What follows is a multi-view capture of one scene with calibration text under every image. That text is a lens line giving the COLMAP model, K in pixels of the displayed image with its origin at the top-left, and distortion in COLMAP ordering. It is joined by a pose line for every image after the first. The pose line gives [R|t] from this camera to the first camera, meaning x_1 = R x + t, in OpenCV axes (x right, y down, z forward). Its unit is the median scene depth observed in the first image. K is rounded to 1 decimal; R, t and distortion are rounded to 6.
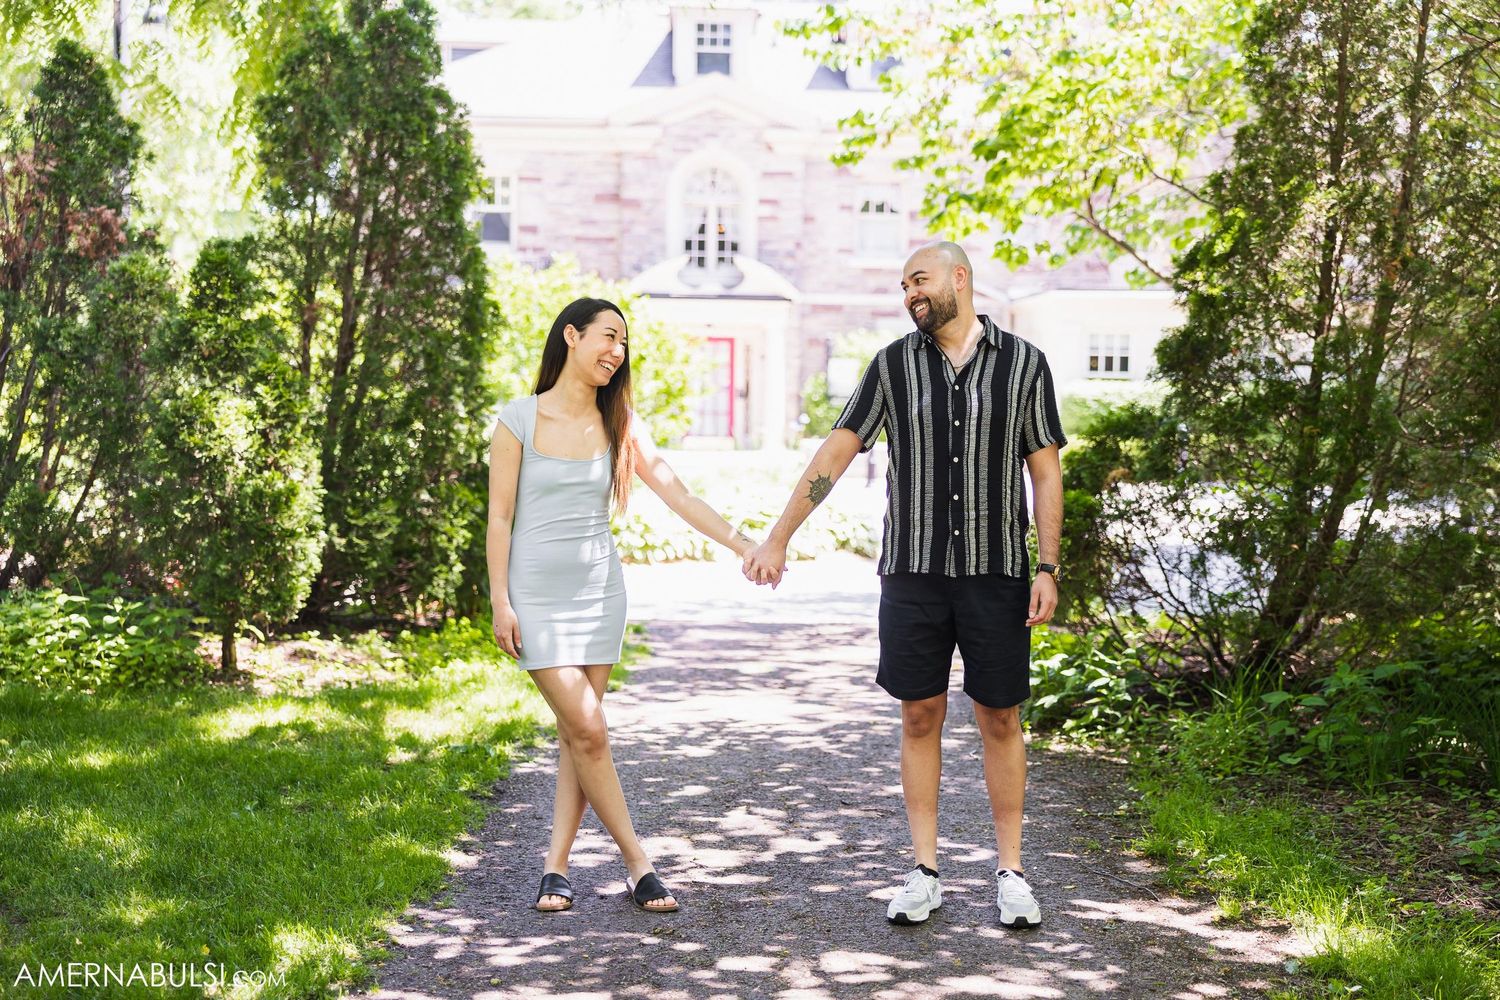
lens RADIAL K [[2109.4, 0, 747.3], [0, 2109.4, 498.1], [0, 0, 1]] dist [0.011270, 0.000000]
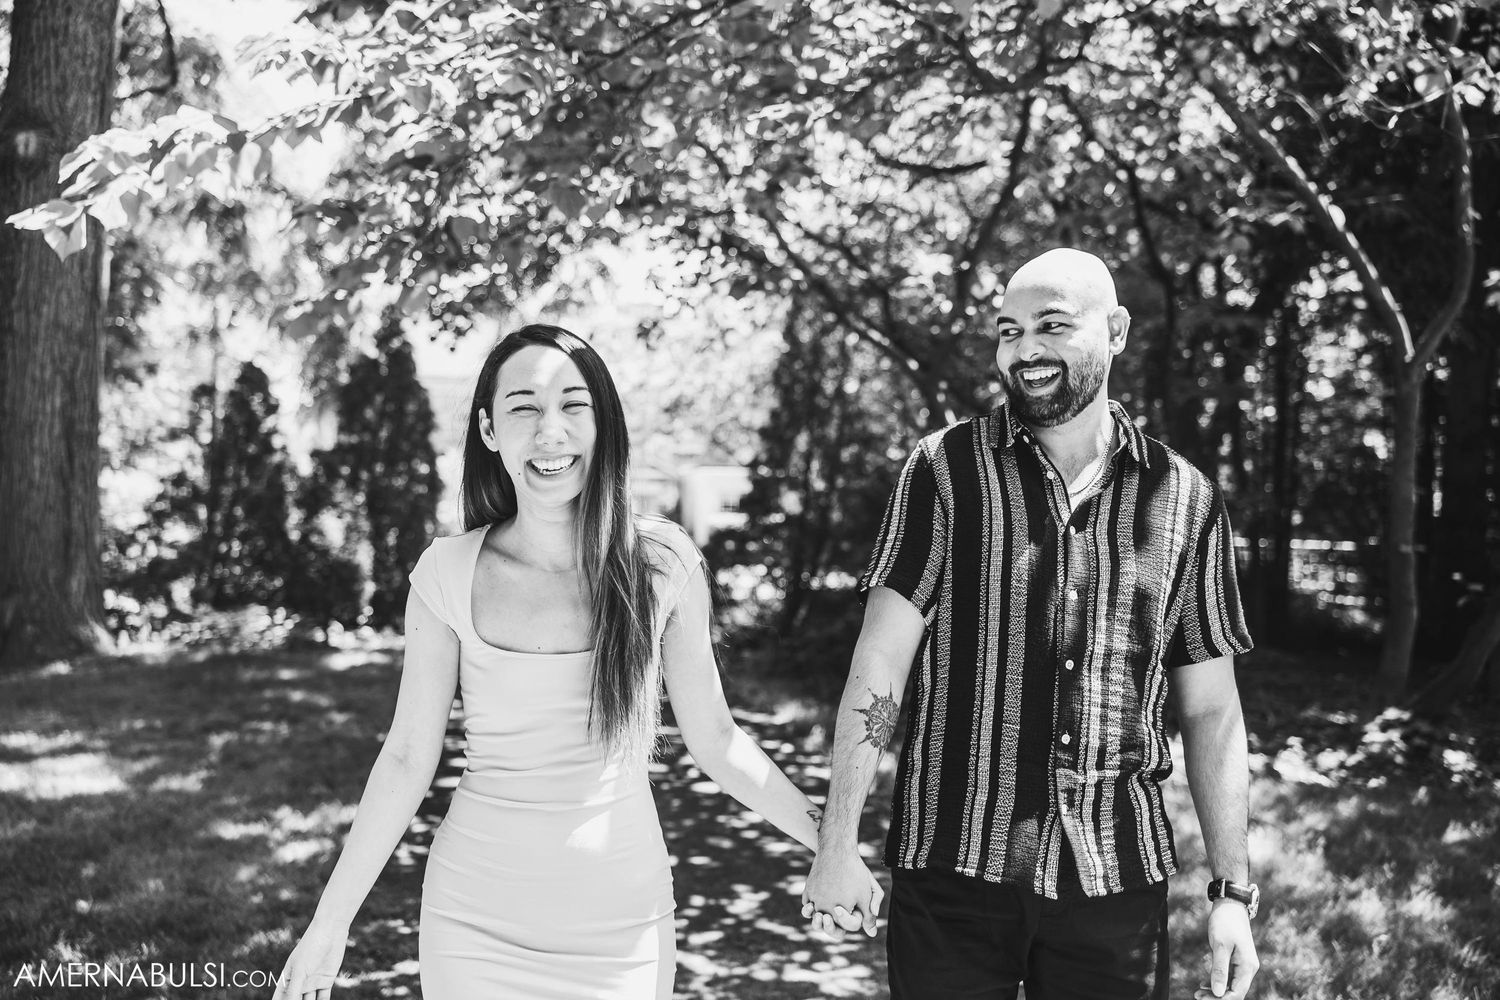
lens RADIAL K [[1299.0, 0, 749.1], [0, 1299.0, 500.6], [0, 0, 1]] dist [-0.008826, -0.001292]
pose [[0.983631, 0.005731, 0.180104, -0.056270], [0.007489, 0.997330, -0.072635, 0.035046], [-0.180040, 0.072795, 0.980962, -0.431361]]
